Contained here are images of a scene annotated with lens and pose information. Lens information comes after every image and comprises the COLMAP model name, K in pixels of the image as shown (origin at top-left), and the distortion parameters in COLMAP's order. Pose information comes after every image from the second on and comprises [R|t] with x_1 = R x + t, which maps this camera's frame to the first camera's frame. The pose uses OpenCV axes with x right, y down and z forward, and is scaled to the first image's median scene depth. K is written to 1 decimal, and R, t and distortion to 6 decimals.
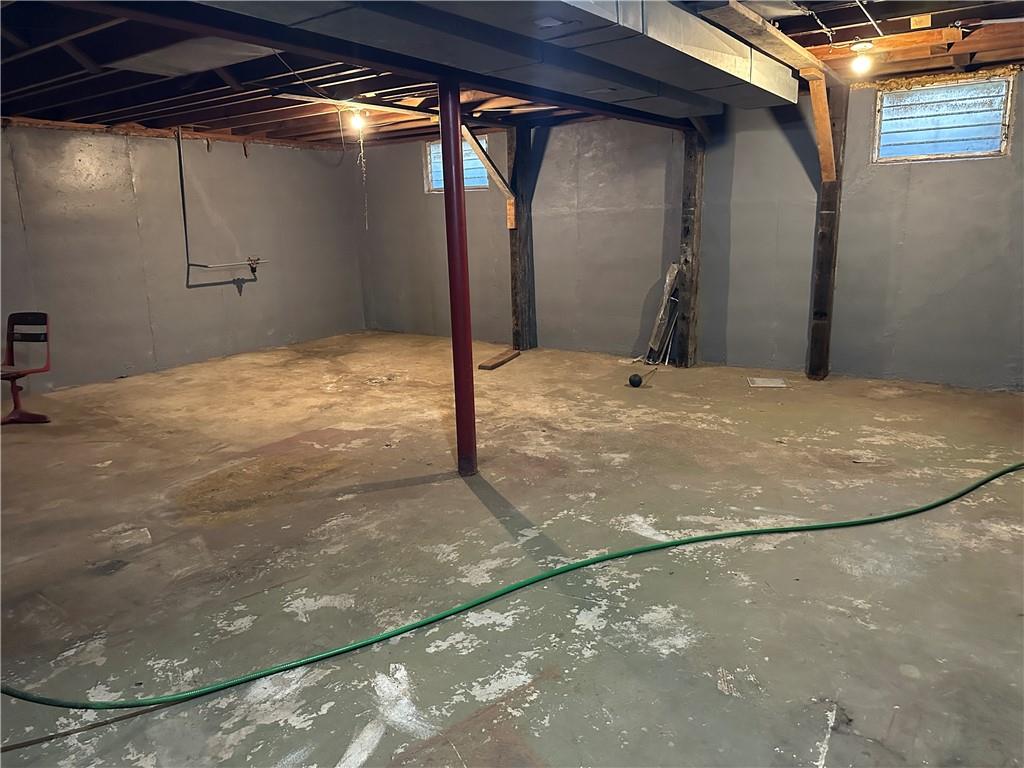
lens RADIAL K [[746.7, 0, 507.0], [0, 746.7, 388.1], [0, 0, 1]] dist [-0.004843, -0.023765]
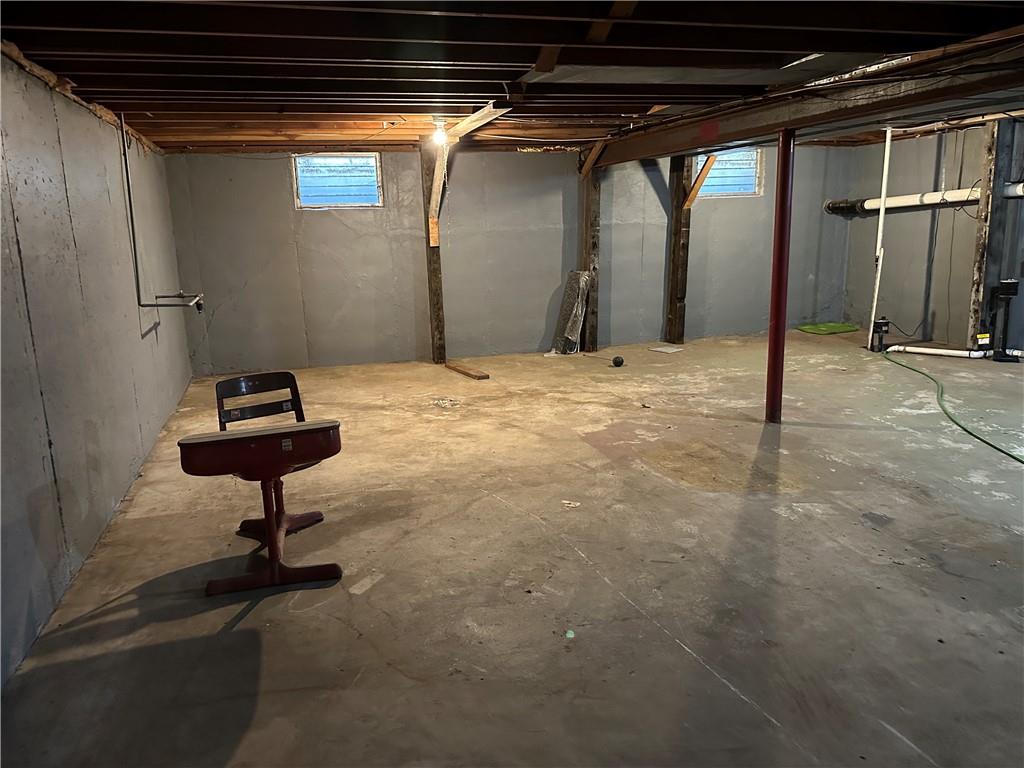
lens RADIAL K [[746.7, 0, 502.2], [0, 746.7, 380.1], [0, 0, 1]] dist [-0.004843, -0.023765]
pose [[0.629171, -0.156005, 0.761450, -1.168774], [0.188813, 0.980983, 0.044971, -0.094809], [-0.753985, 0.115477, 0.646662, 0.424876]]
